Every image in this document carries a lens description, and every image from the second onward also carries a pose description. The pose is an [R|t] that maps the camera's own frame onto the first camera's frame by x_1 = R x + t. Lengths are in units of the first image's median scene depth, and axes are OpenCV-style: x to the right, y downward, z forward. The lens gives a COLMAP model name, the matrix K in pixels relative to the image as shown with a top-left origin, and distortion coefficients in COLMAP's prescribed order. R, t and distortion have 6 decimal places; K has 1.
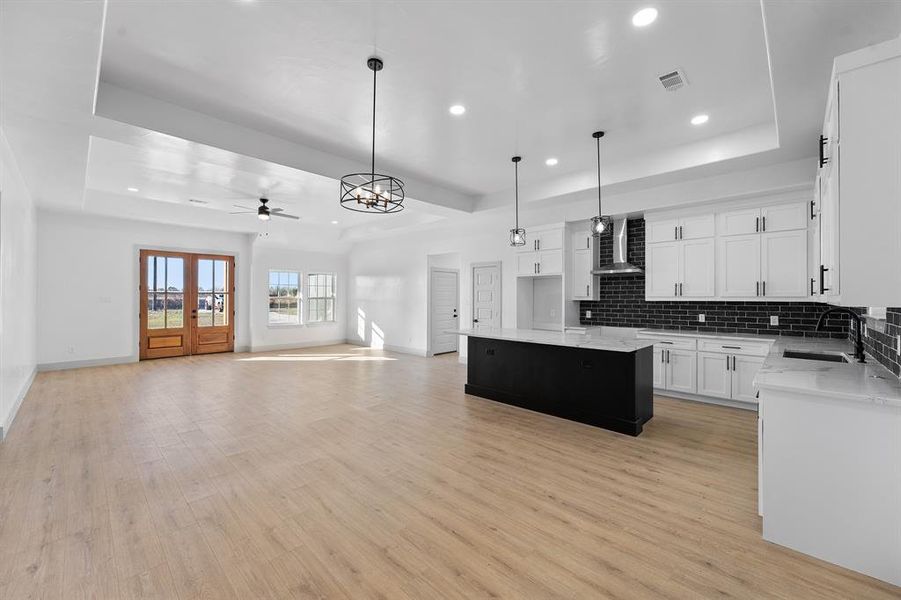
lens RADIAL K [[361.9, 0, 449.3], [0, 361.9, 295.8], [0, 0, 1]] dist [-0.000693, -0.000075]
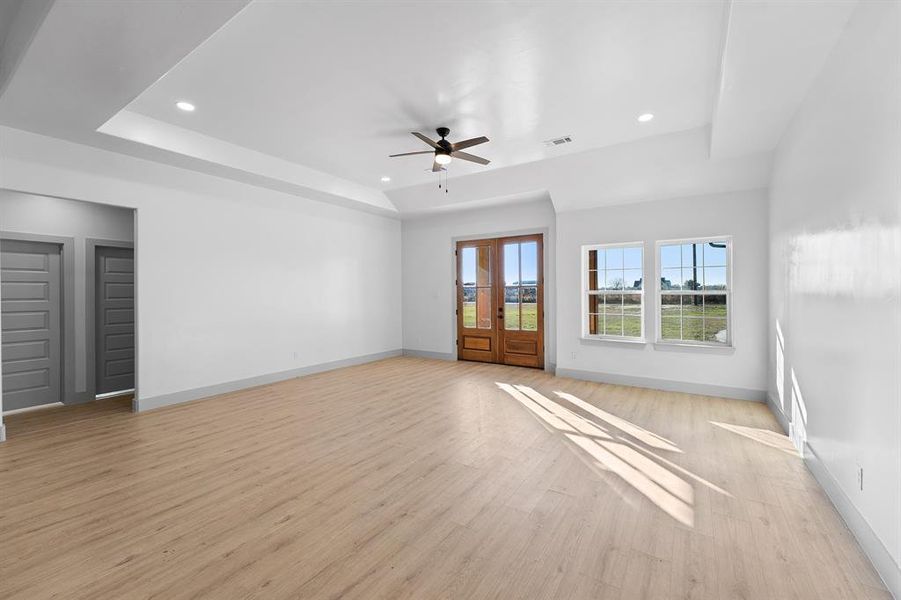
lens RADIAL K [[372.6, 0, 445.0], [0, 372.6, 299.2], [0, 0, 1]] dist [-0.000879, -0.000643]
pose [[0.169223, 0.013063, -0.985491, 0.127186], [0.010270, 0.999835, 0.015016, 0.007938], [0.985524, -0.012662, 0.169061, 1.069339]]
